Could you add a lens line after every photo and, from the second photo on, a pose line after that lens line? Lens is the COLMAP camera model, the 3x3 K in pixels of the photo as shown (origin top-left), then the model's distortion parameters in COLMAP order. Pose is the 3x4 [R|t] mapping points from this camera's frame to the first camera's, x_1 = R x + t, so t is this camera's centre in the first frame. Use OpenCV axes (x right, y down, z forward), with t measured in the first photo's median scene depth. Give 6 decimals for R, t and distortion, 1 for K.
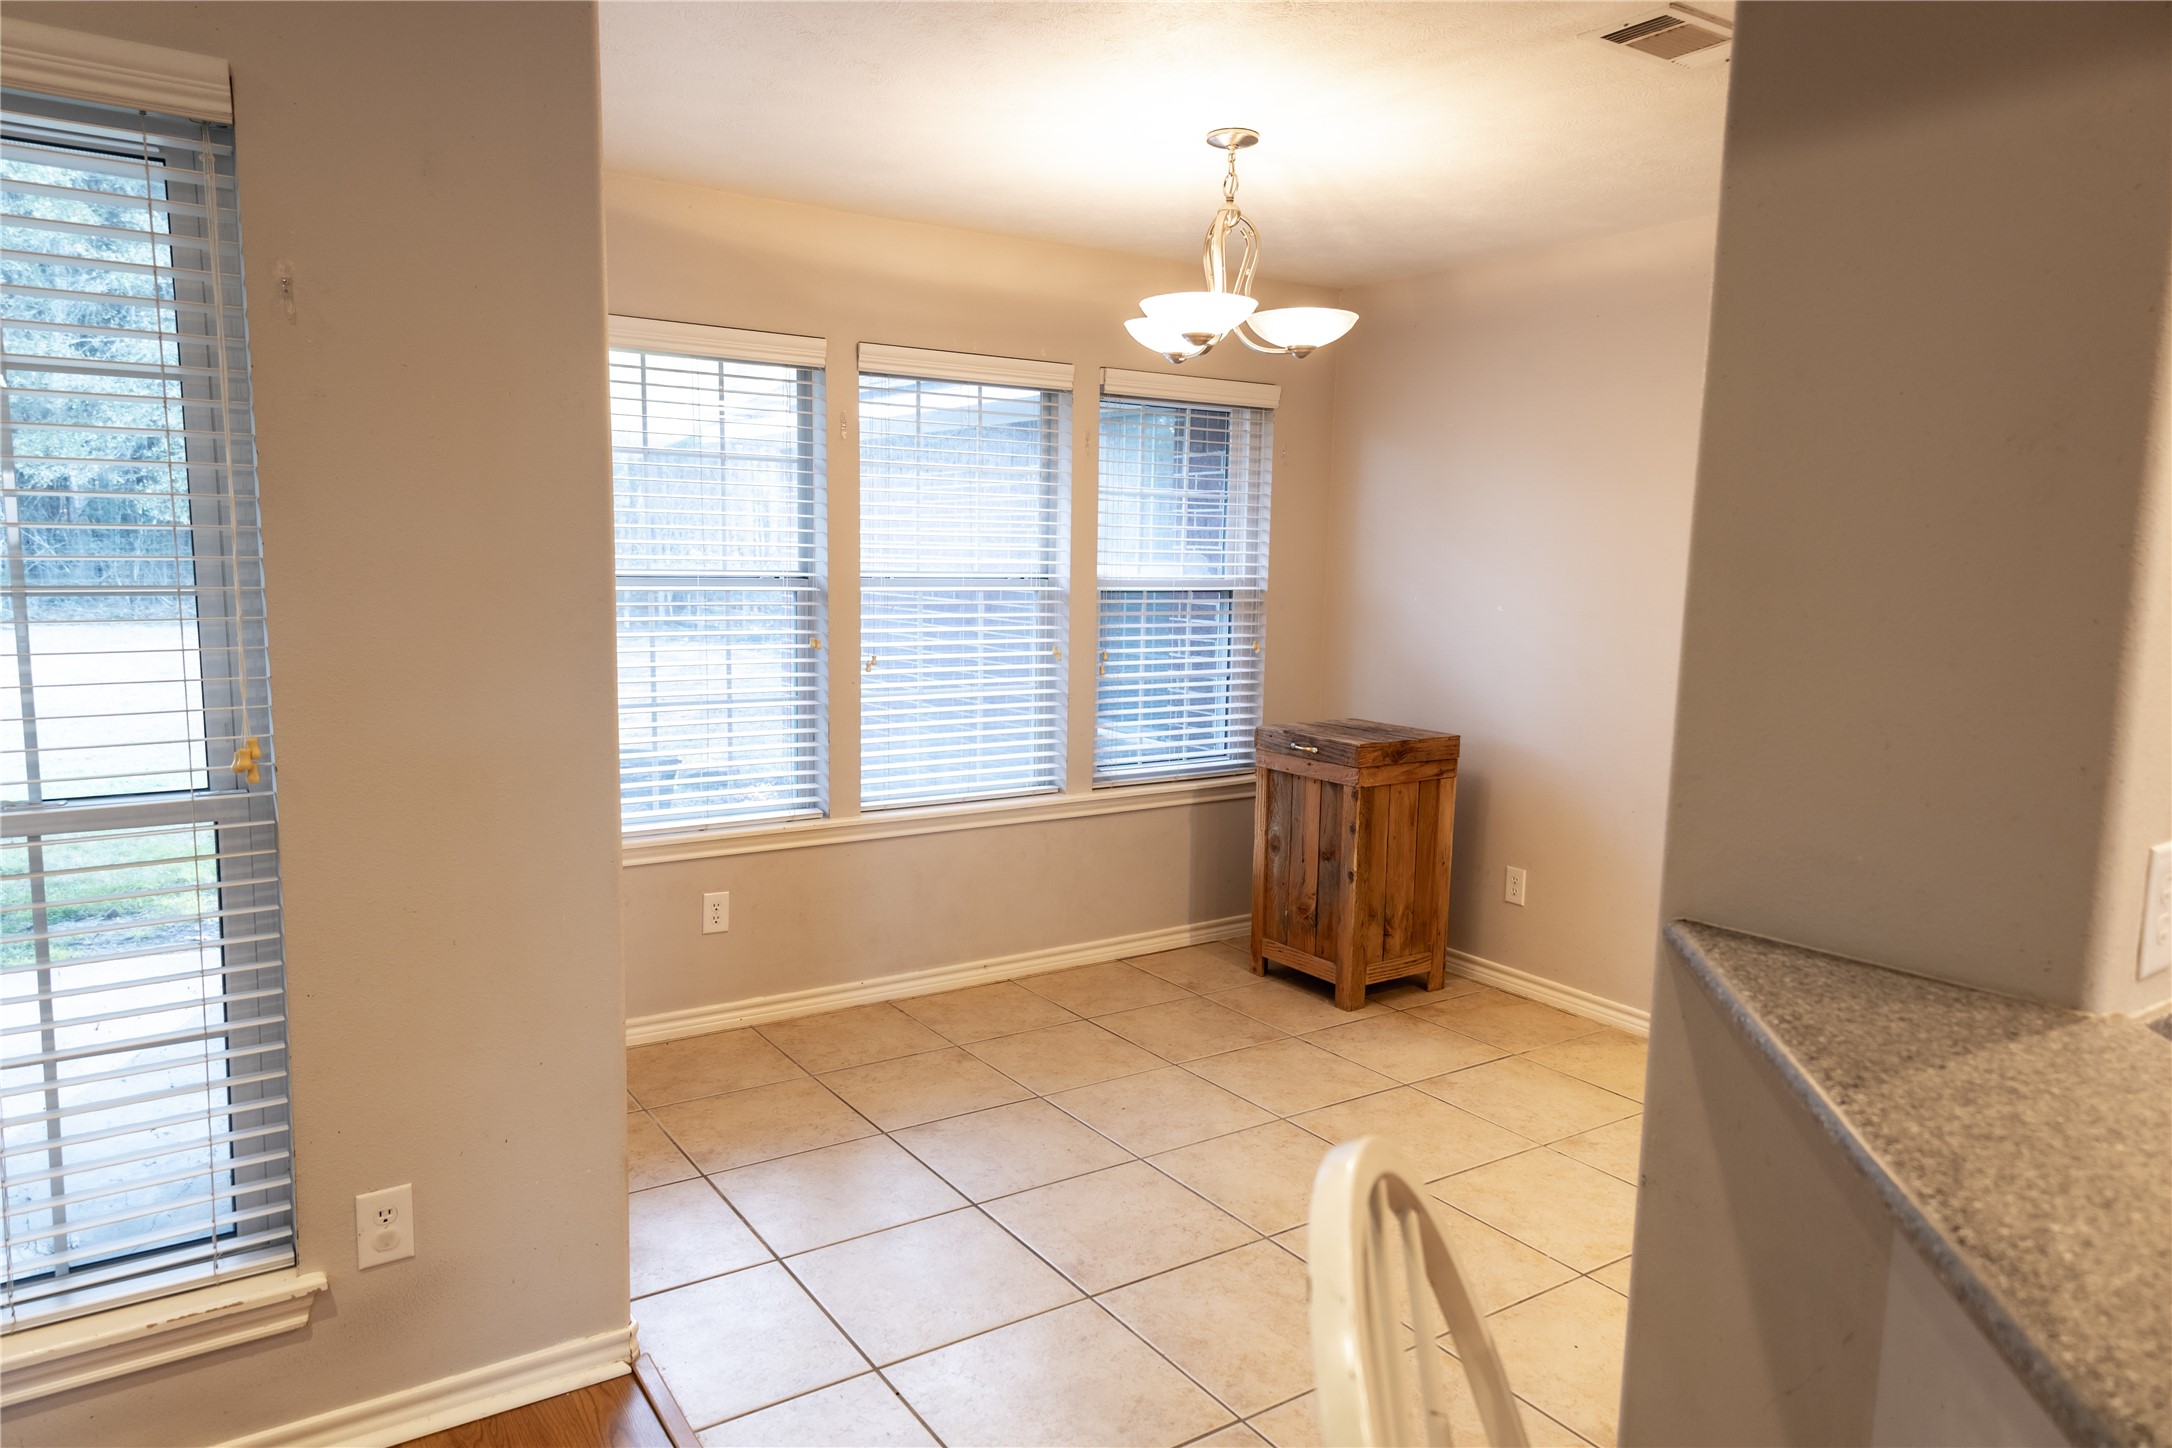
lens RADIAL K [[1403.4, 0, 1088.6], [0, 1403.4, 730.3], [0, 0, 1]] dist [0.034508, -0.003482]
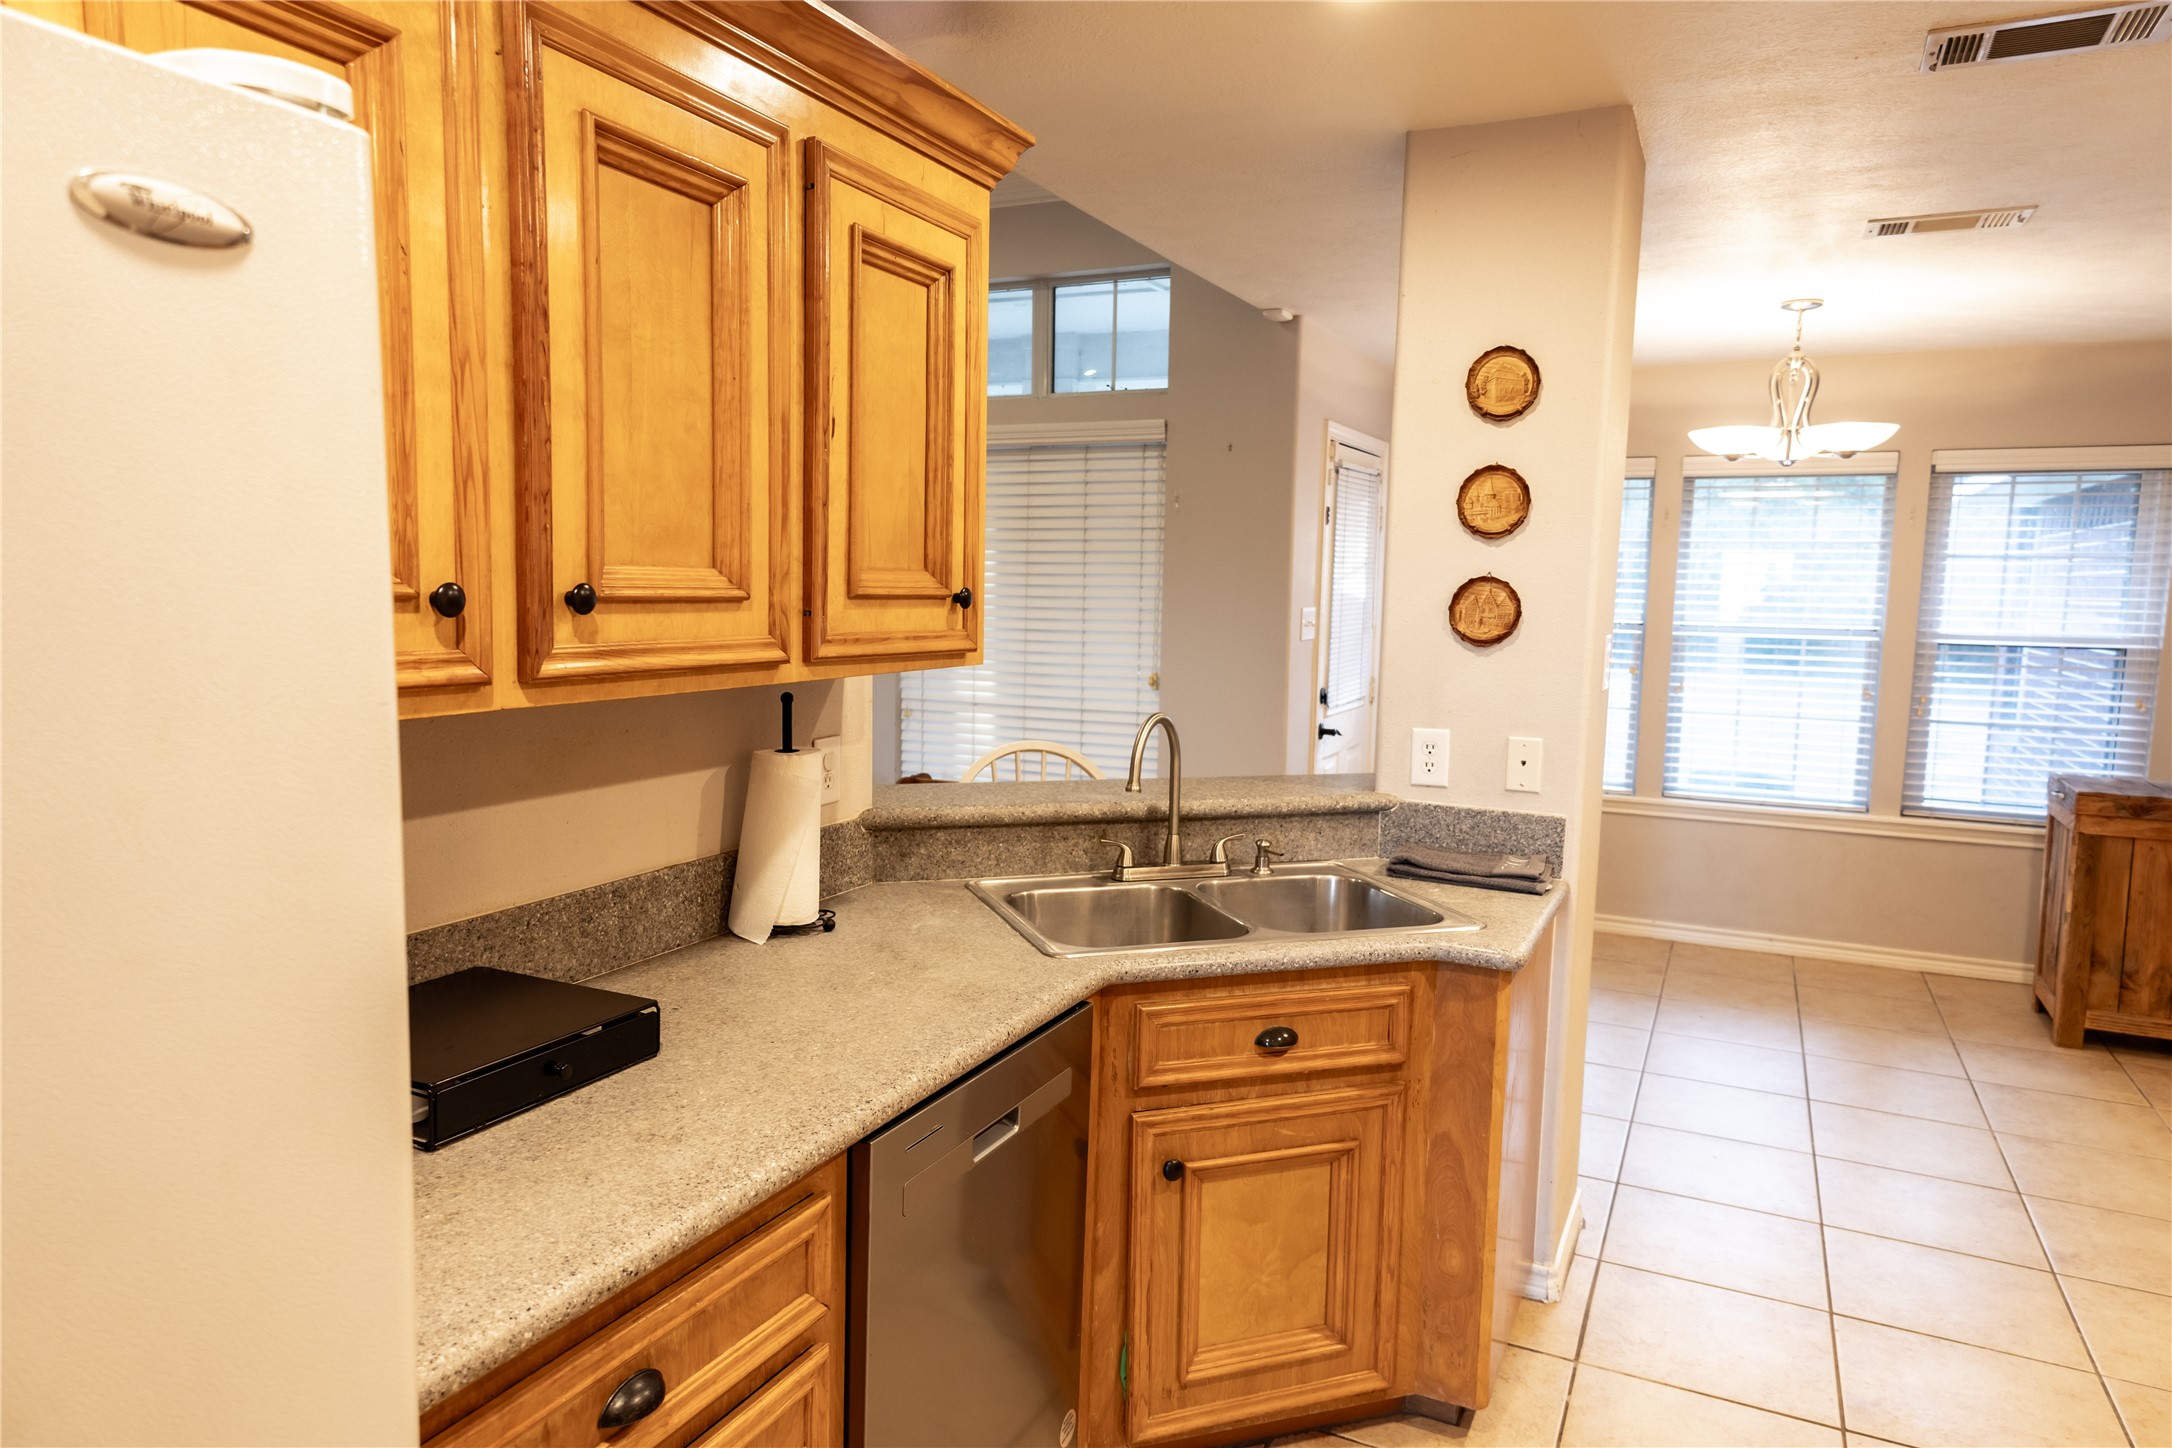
lens RADIAL K [[1409.5, 0, 1085.6], [0, 1409.5, 730.8], [0, 0, 1]] dist [0.038464, 0.002660]
pose [[0.508103, 0.086558, -0.856936, 0.710526], [-0.121354, 0.992207, 0.028267, 0.023681], [0.852704, 0.089630, 0.514647, -0.189445]]
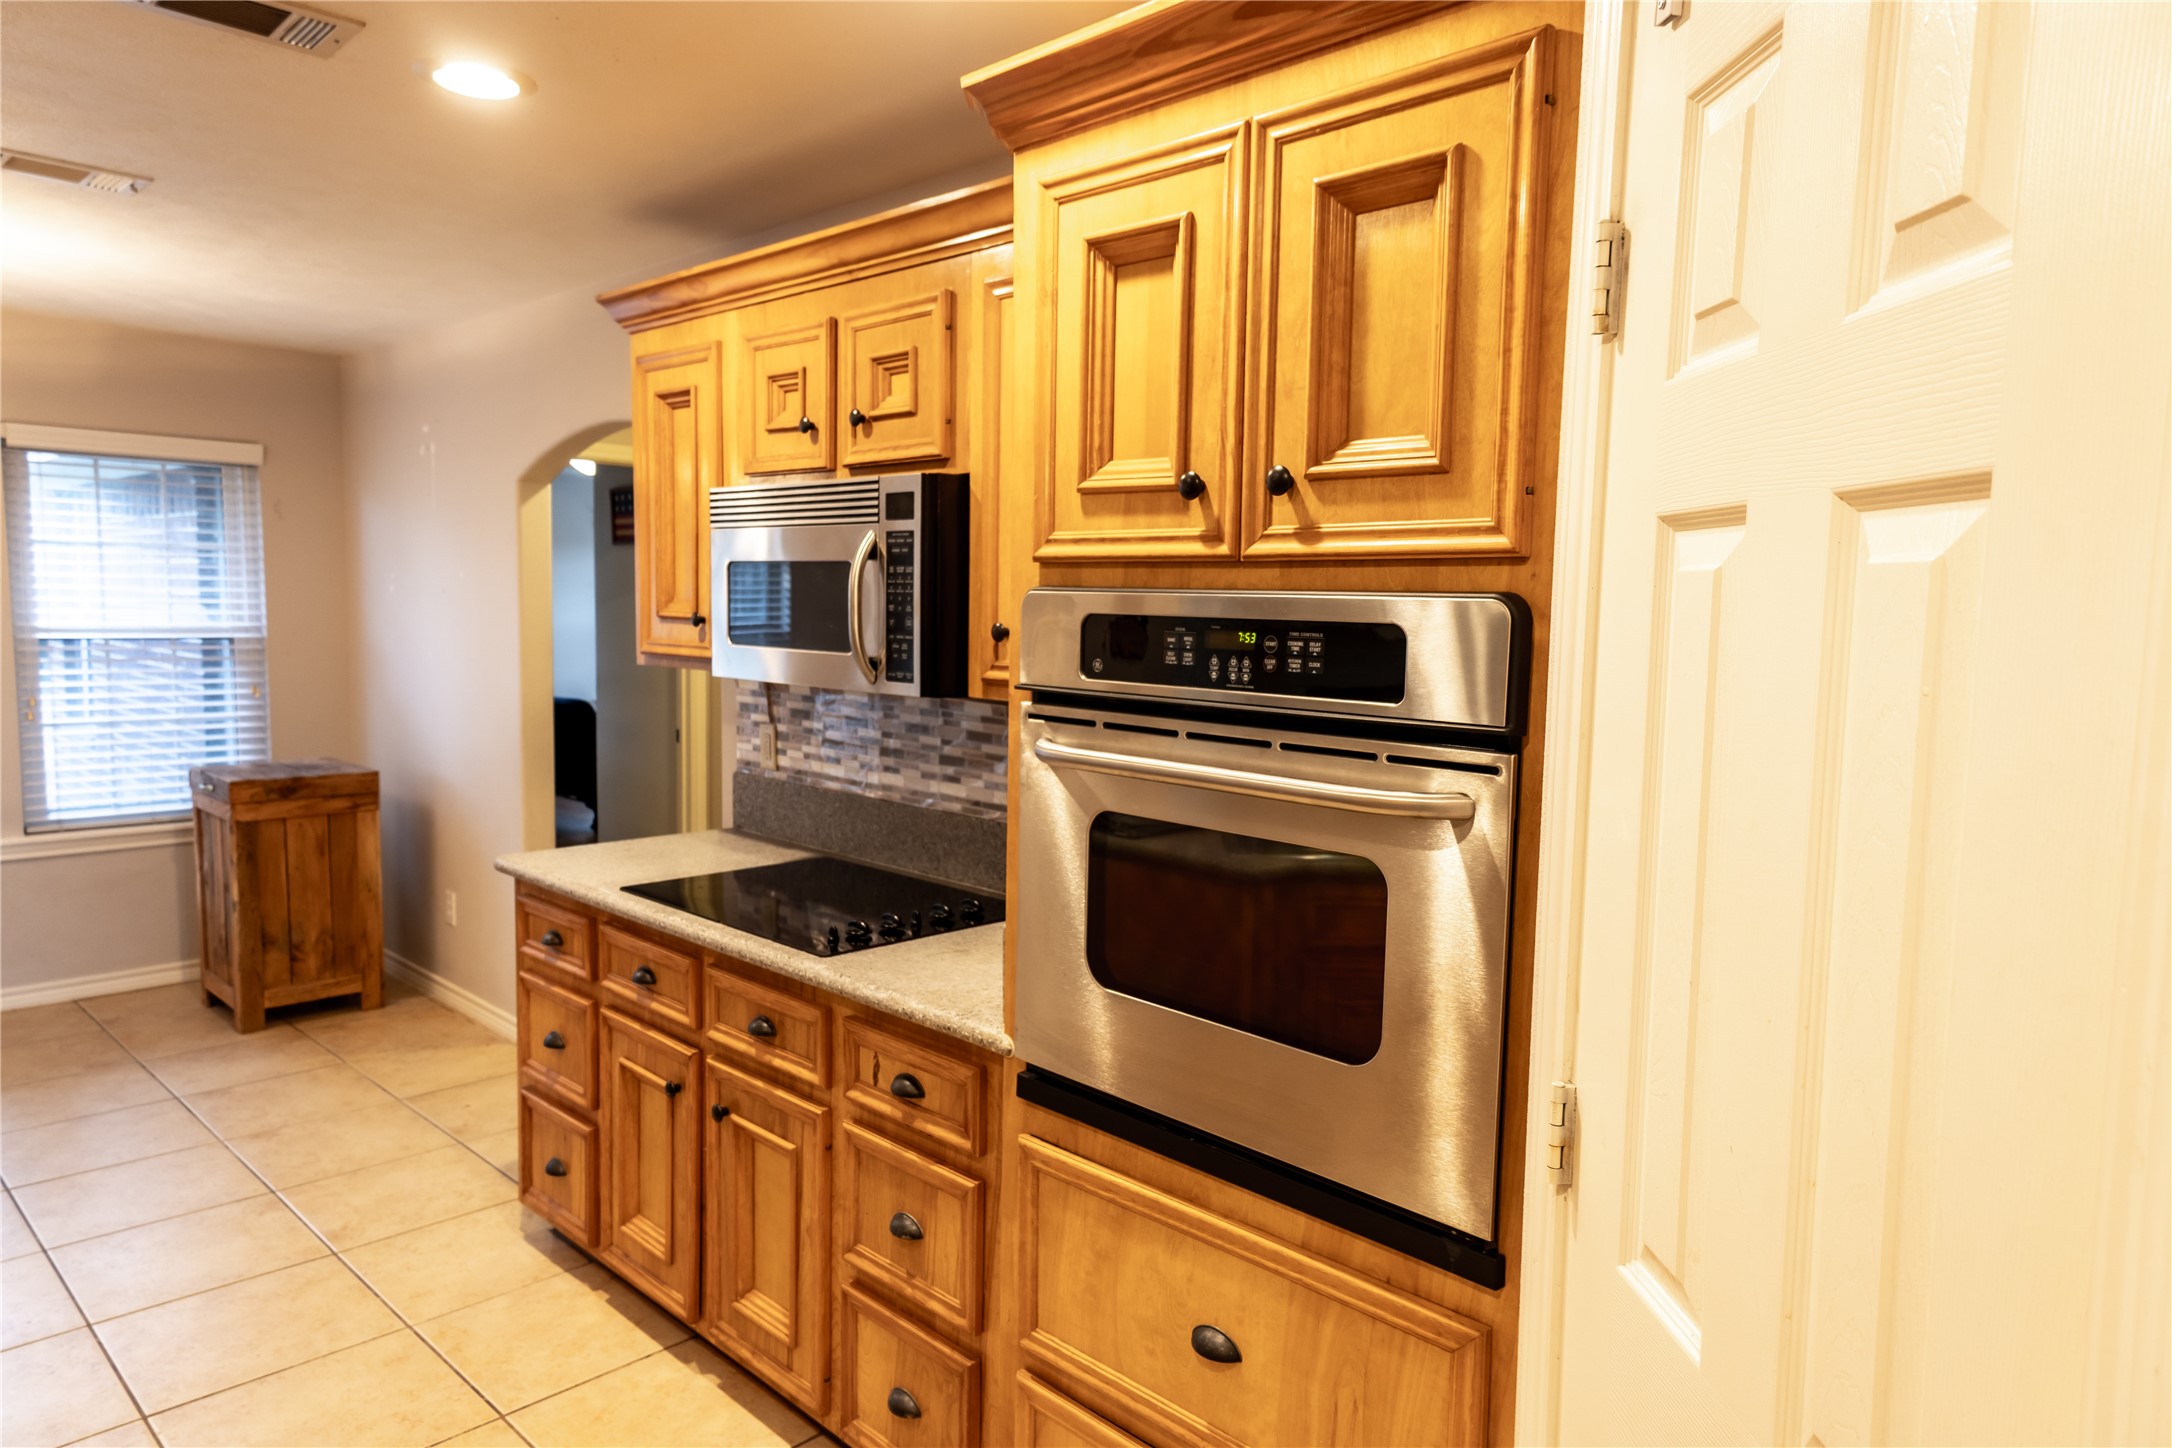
lens RADIAL K [[1409.5, 0, 1085.6], [0, 1409.5, 730.8], [0, 0, 1]] dist [0.038464, 0.002660]
pose [[0.982752, -0.019676, 0.183879, 0.610838], [0.025113, 0.999312, -0.027285, 0.016813], [-0.183216, 0.031432, 0.982570, -0.179767]]
